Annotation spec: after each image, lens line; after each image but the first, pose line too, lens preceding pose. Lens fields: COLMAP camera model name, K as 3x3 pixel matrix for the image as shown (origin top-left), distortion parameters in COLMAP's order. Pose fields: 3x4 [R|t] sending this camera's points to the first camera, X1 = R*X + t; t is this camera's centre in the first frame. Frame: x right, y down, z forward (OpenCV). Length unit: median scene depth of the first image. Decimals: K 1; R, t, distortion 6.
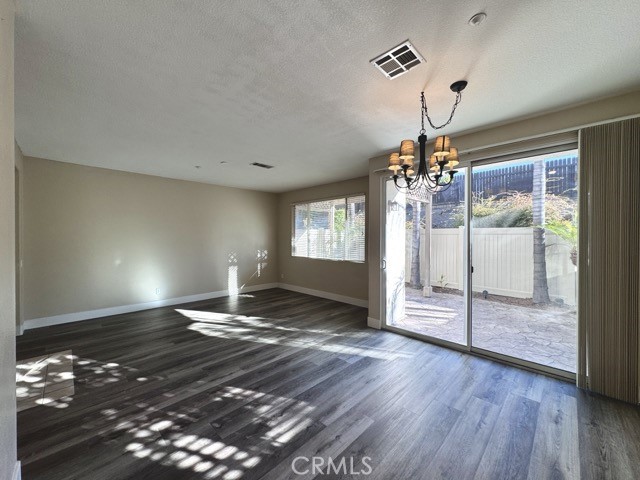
lens RADIAL K [[255.9, 0, 321.5], [0, 255.9, 239.7], [0, 0, 1]] dist [-0.002539, 0.000243]
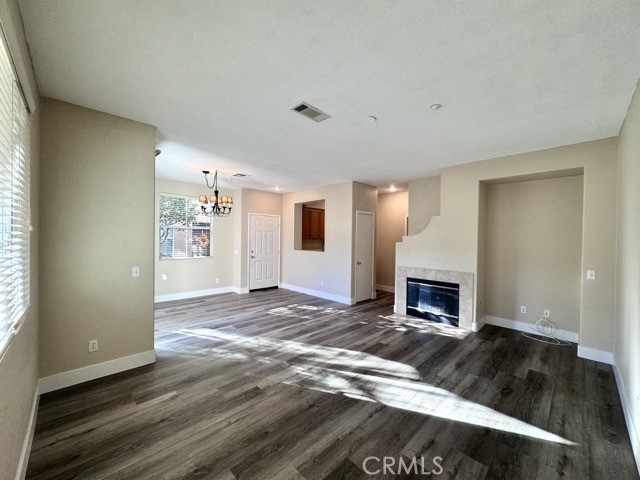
lens RADIAL K [[255.9, 0, 316.5], [0, 255.9, 238.3], [0, 0, 1]] dist [-0.002539, 0.000243]
pose [[-0.999005, -0.017362, 0.041072, -0.416378], [-0.017025, 0.999818, 0.008555, -0.022468], [-0.041213, 0.007848, -0.999120, 2.430708]]
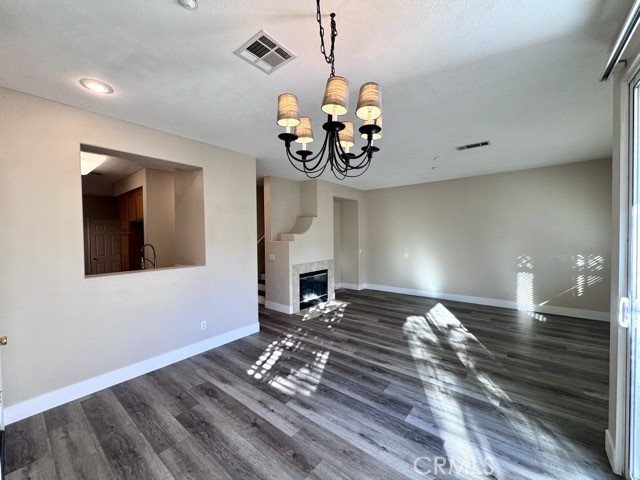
lens RADIAL K [[255.9, 0, 318.1], [0, 255.9, 240.1], [0, 0, 1]] dist [-0.002539, 0.000243]
pose [[0.083269, 0.018072, -0.996363, 0.800986], [0.007285, 0.999798, 0.018744, -0.029225], [0.996500, -0.008820, 0.083120, 0.713336]]
